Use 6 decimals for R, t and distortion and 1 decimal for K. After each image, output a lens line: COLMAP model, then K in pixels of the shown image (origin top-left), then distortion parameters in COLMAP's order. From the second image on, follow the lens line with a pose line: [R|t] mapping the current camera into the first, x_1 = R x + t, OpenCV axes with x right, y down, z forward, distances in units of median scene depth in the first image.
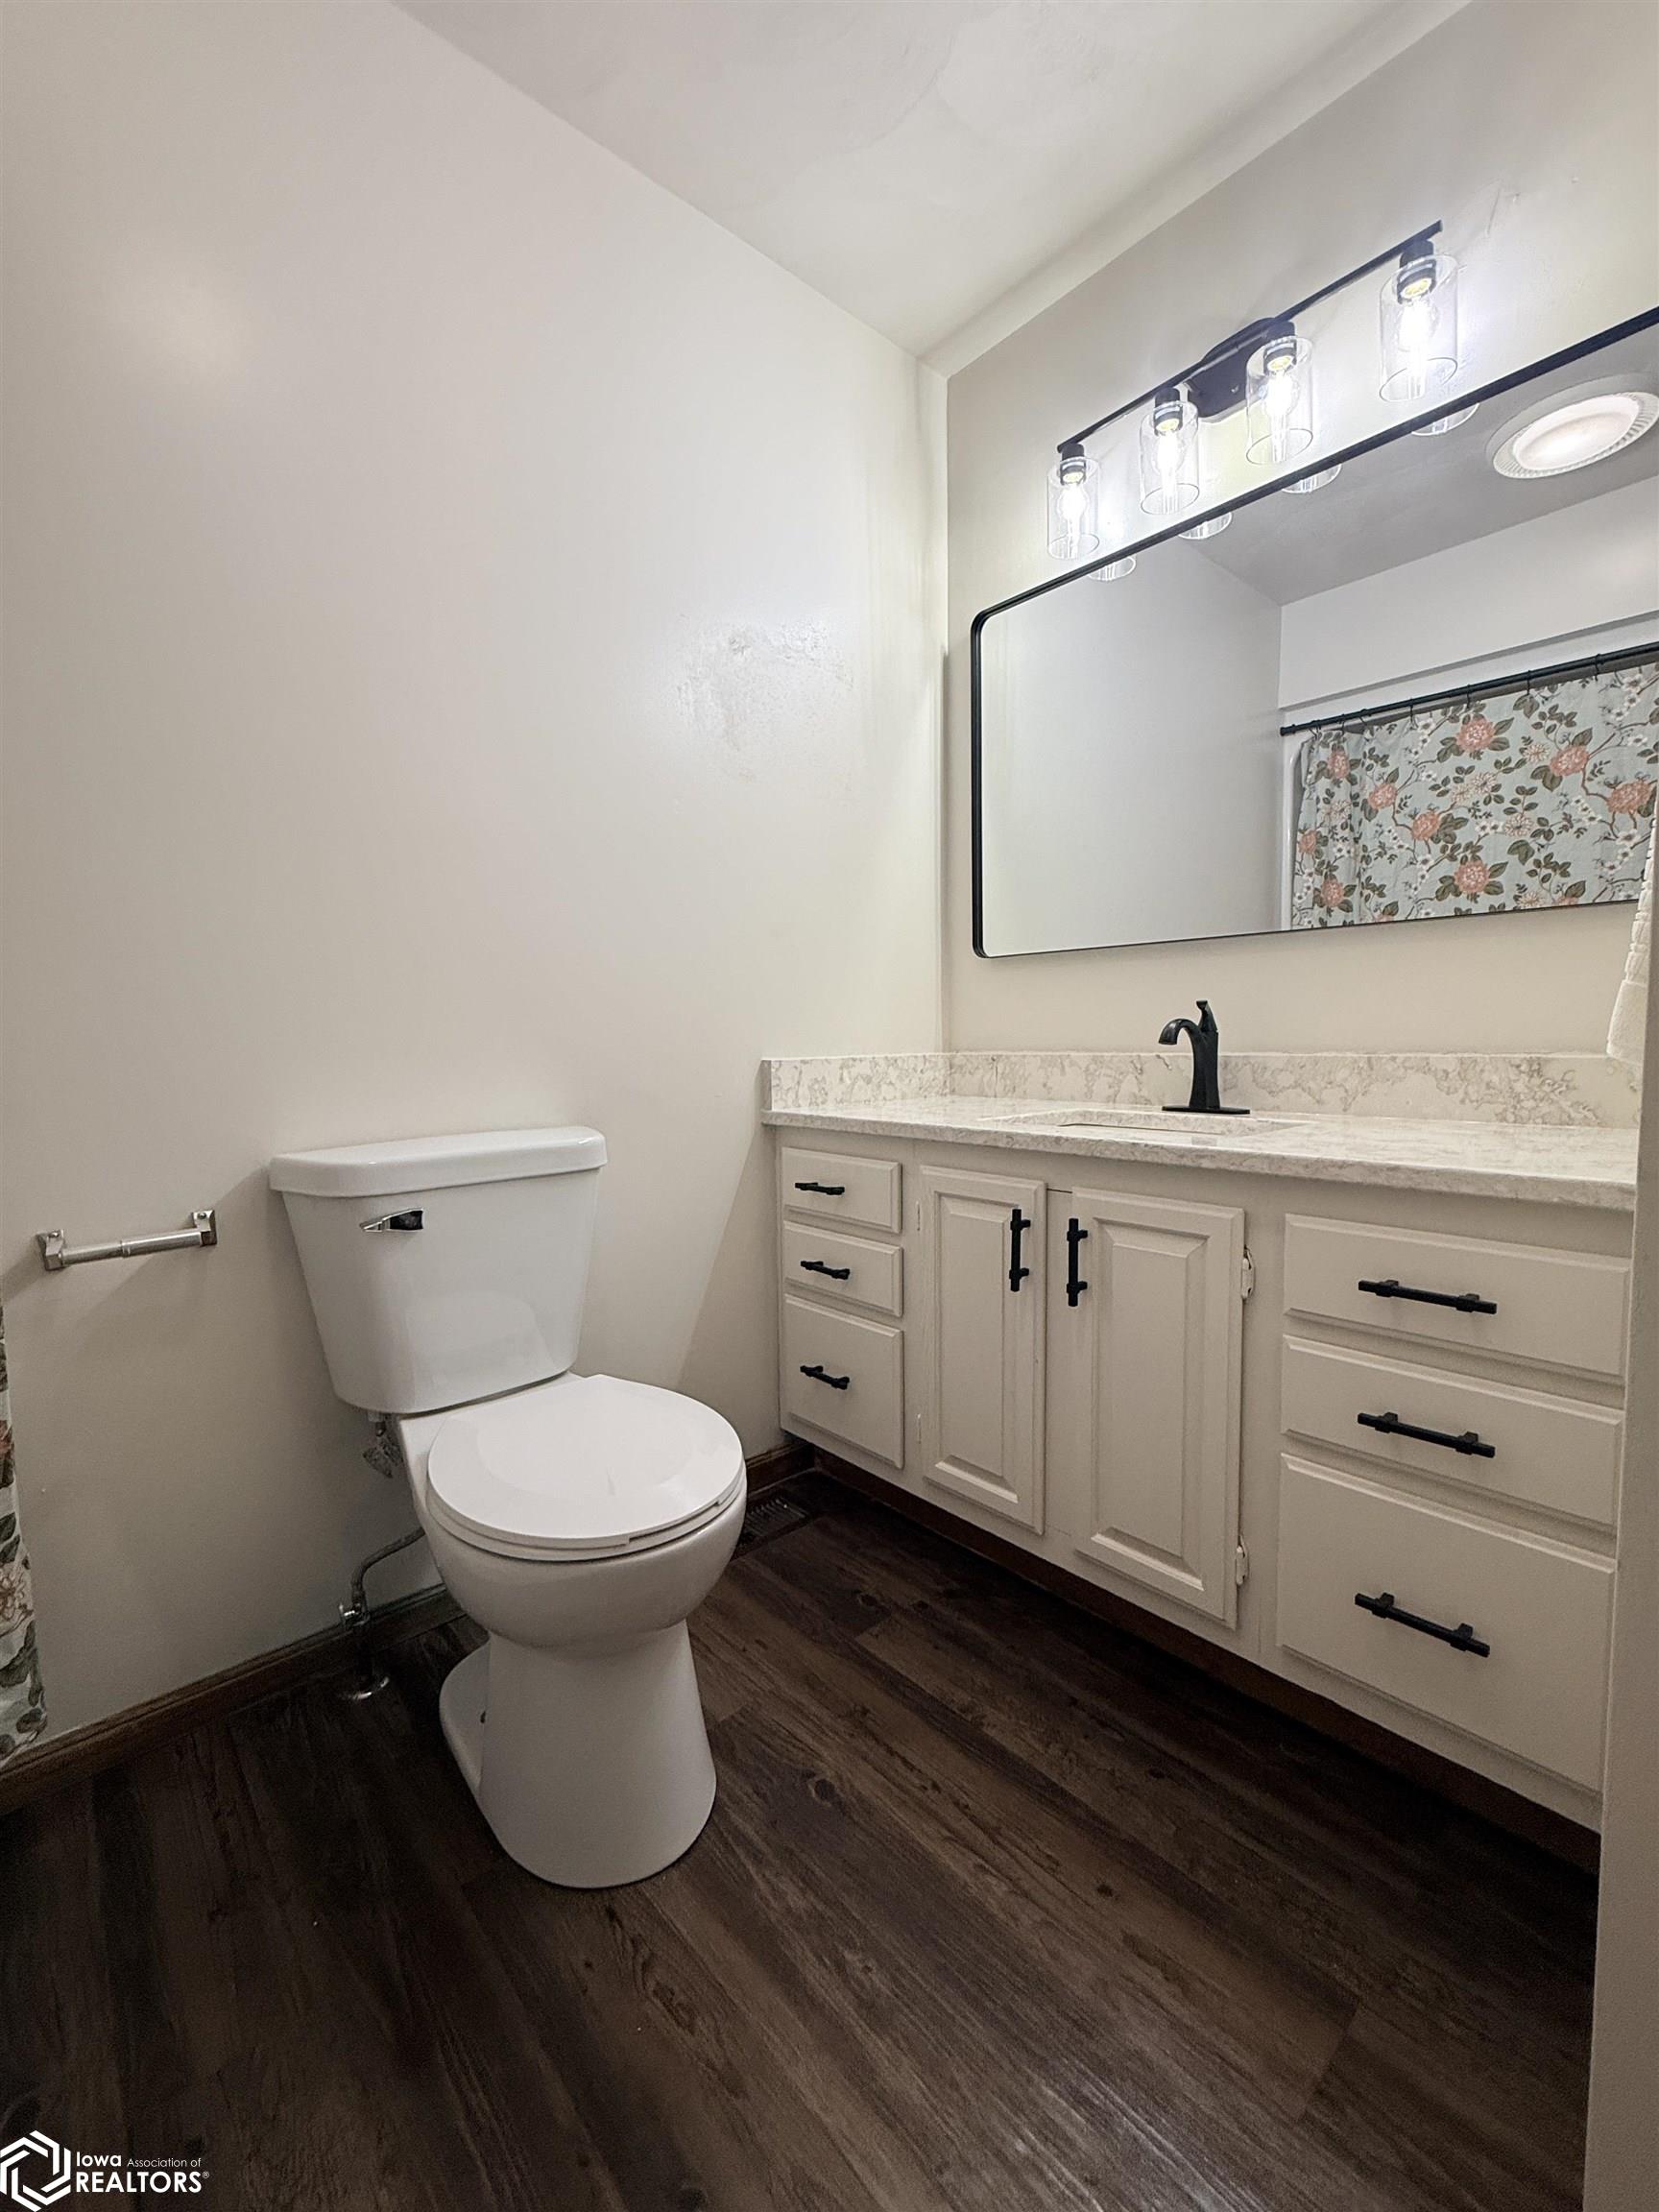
lens RADIAL K [[893.2, 0, 826.4], [0, 893.2, 1107.1], [0, 0, 1]] dist [-0.013519, -0.000517]
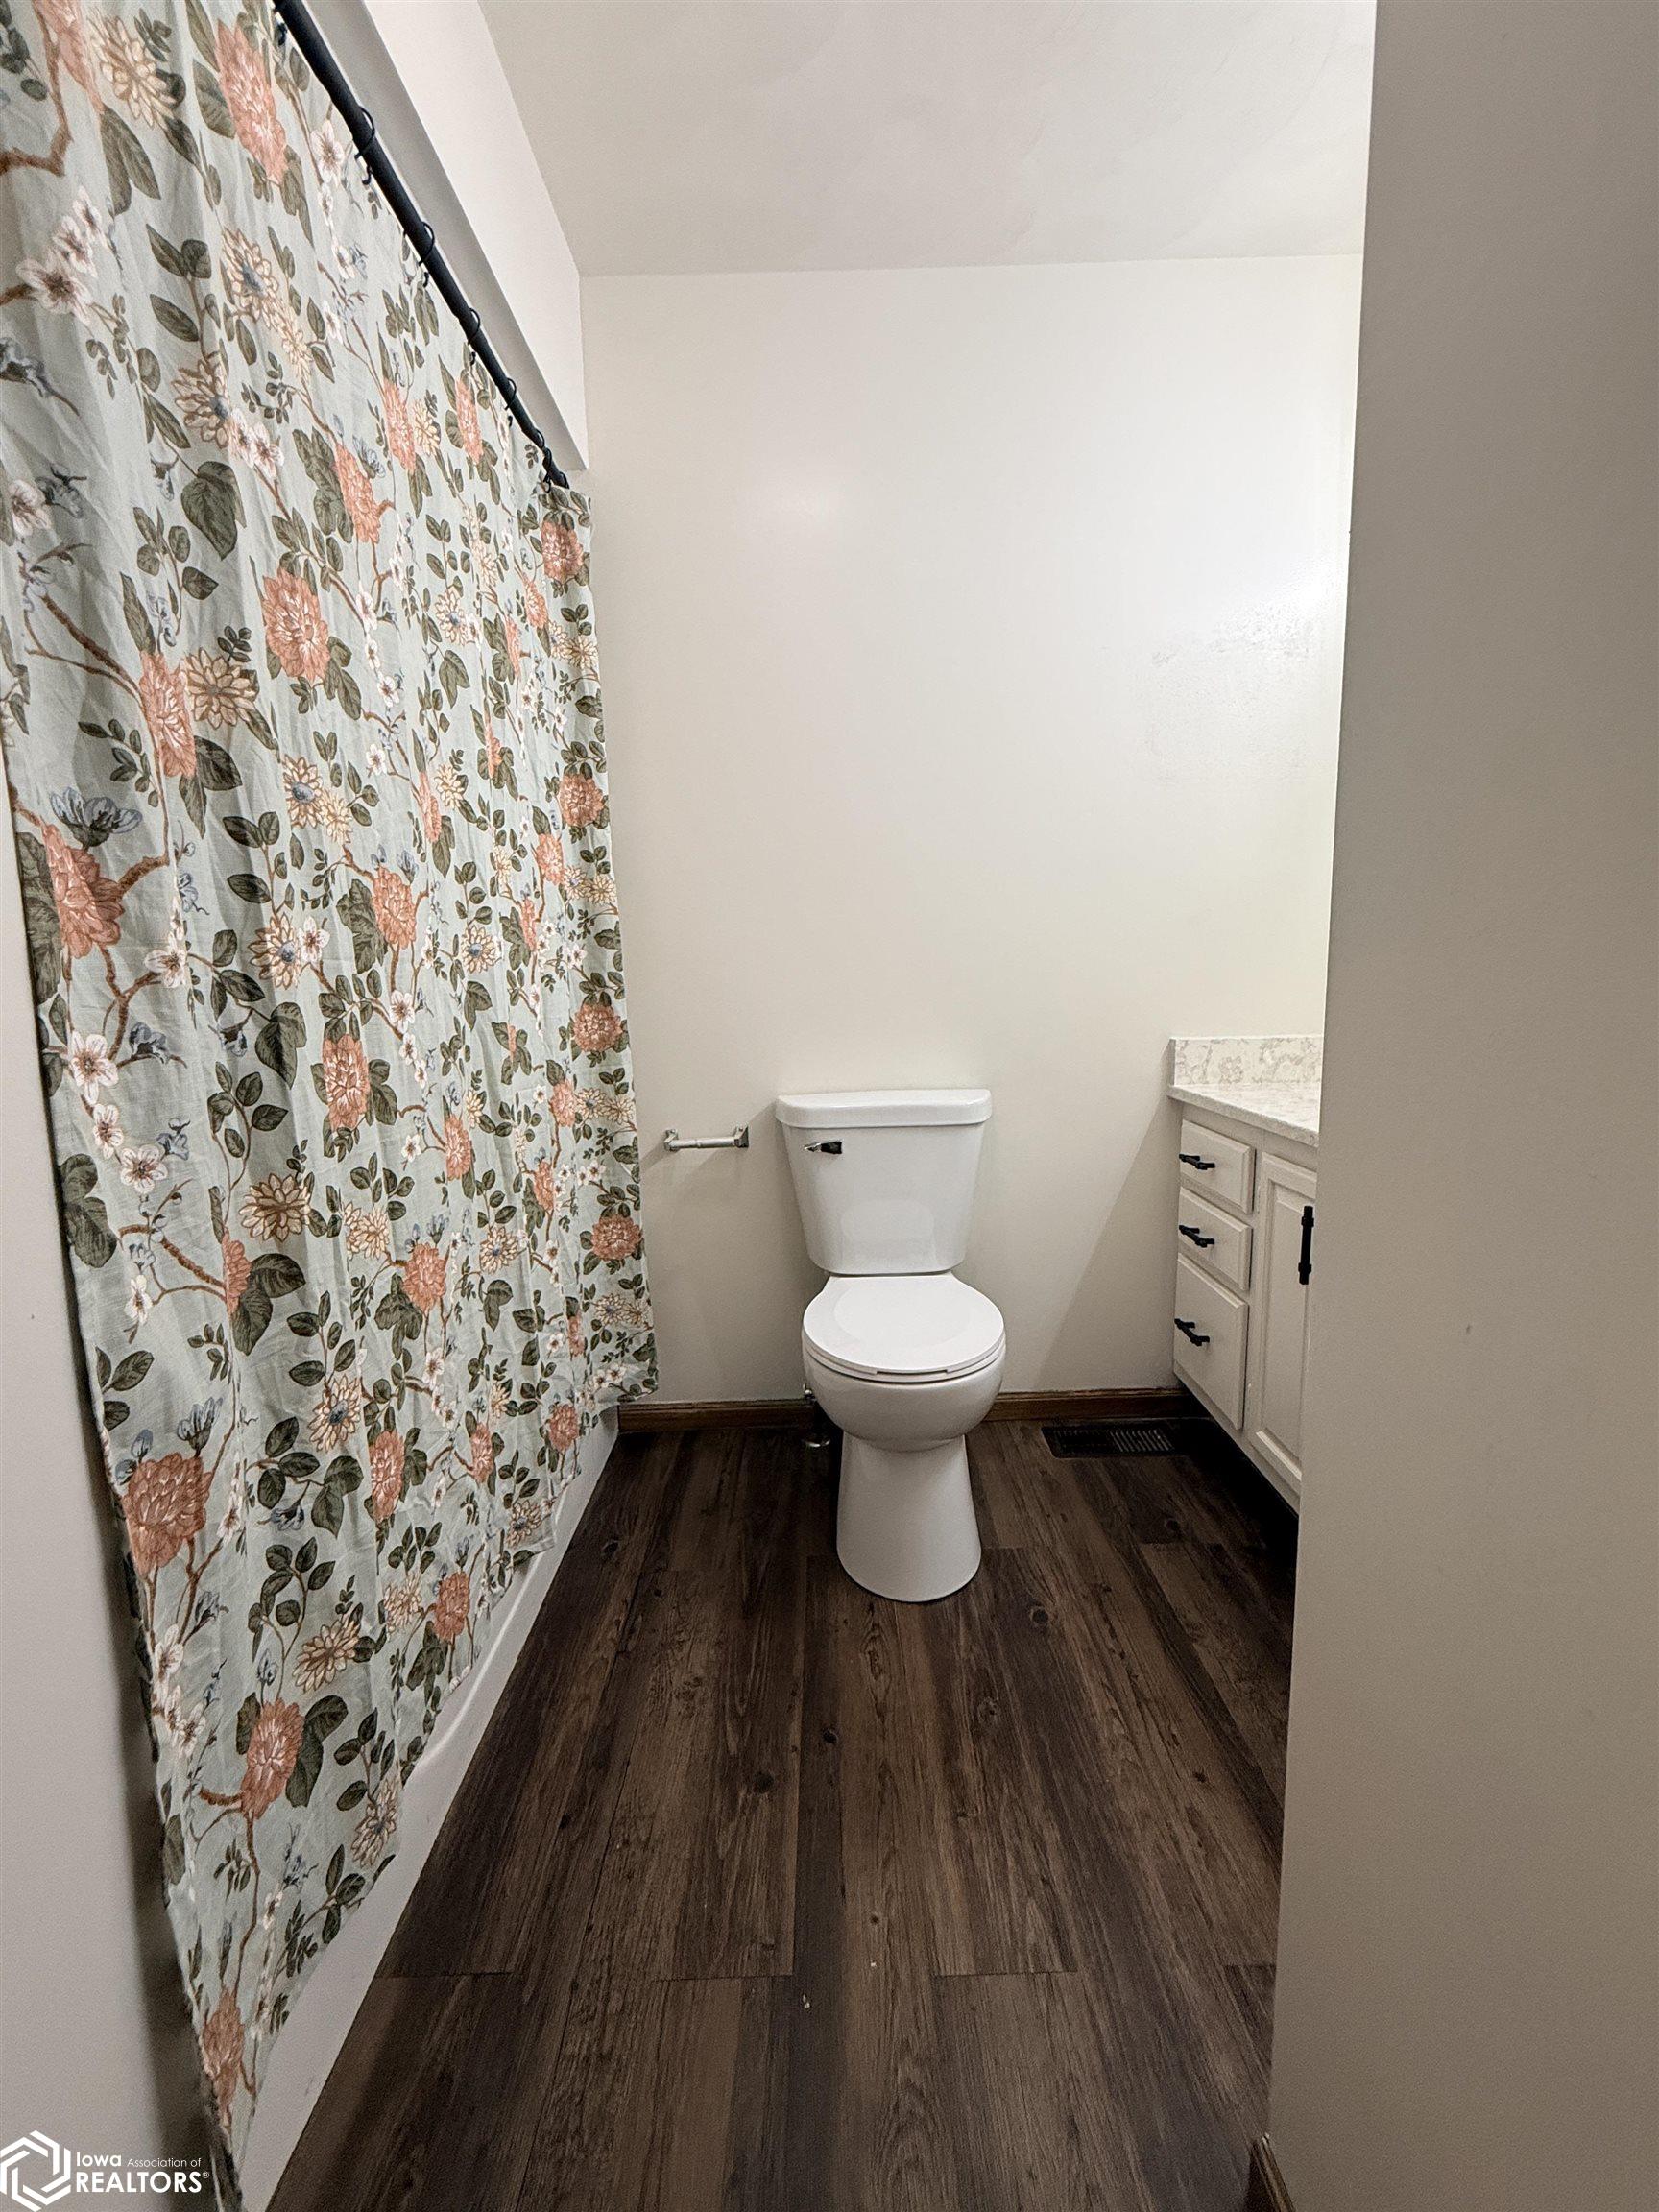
lens RADIAL K [[893.2, 0, 837.1], [0, 893.2, 1104.6], [0, 0, 1]] dist [-0.013519, -0.000517]
pose [[0.753646, 0.088304, -0.651322, 0.495770], [-0.041625, 0.995357, 0.086783, -0.073742], [0.655961, -0.038293, 0.753823, -0.139789]]
